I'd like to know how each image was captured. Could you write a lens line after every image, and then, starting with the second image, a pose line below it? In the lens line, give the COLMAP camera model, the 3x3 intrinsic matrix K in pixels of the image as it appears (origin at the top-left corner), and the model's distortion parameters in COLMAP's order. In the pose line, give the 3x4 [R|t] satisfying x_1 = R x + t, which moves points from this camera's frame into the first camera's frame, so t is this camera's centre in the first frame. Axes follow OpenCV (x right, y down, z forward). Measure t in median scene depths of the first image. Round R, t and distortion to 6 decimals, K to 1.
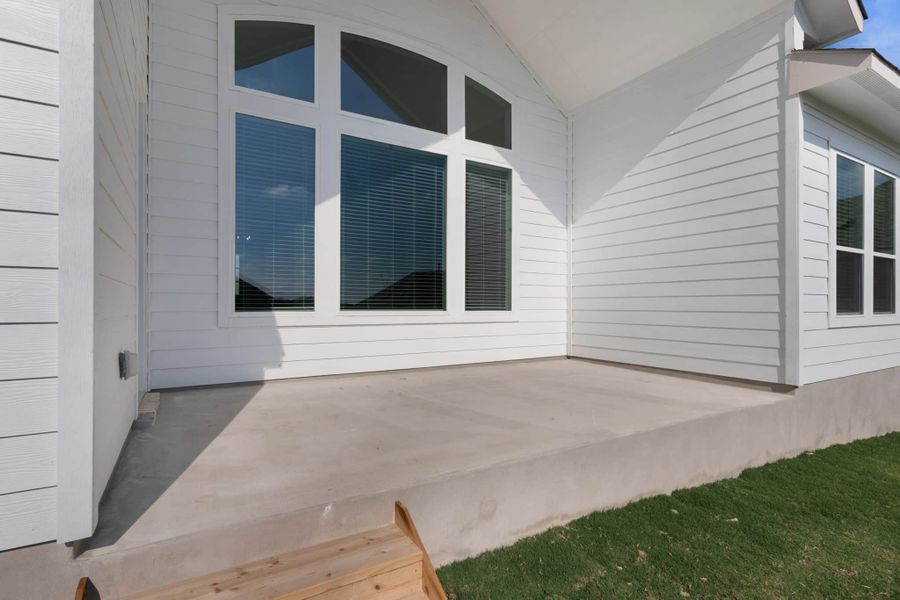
lens RADIAL K [[441.8, 0, 443.9], [0, 441.8, 307.6], [0, 0, 1]] dist [-0.000120, 0.000477]
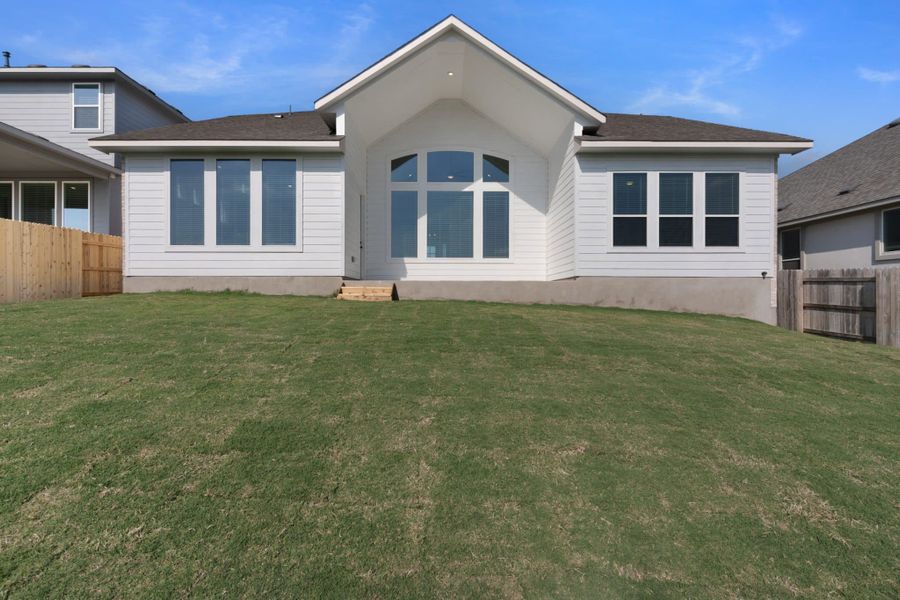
lens RADIAL K [[441.8, 0, 450.7], [0, 441.8, 298.3], [0, 0, 1]] dist [-0.000120, 0.000477]
pose [[0.867948, -0.005054, -0.496629, 1.115133], [-0.001727, 0.999911, -0.013194, 0.265919], [0.496652, 0.012309, 0.867863, -1.138322]]
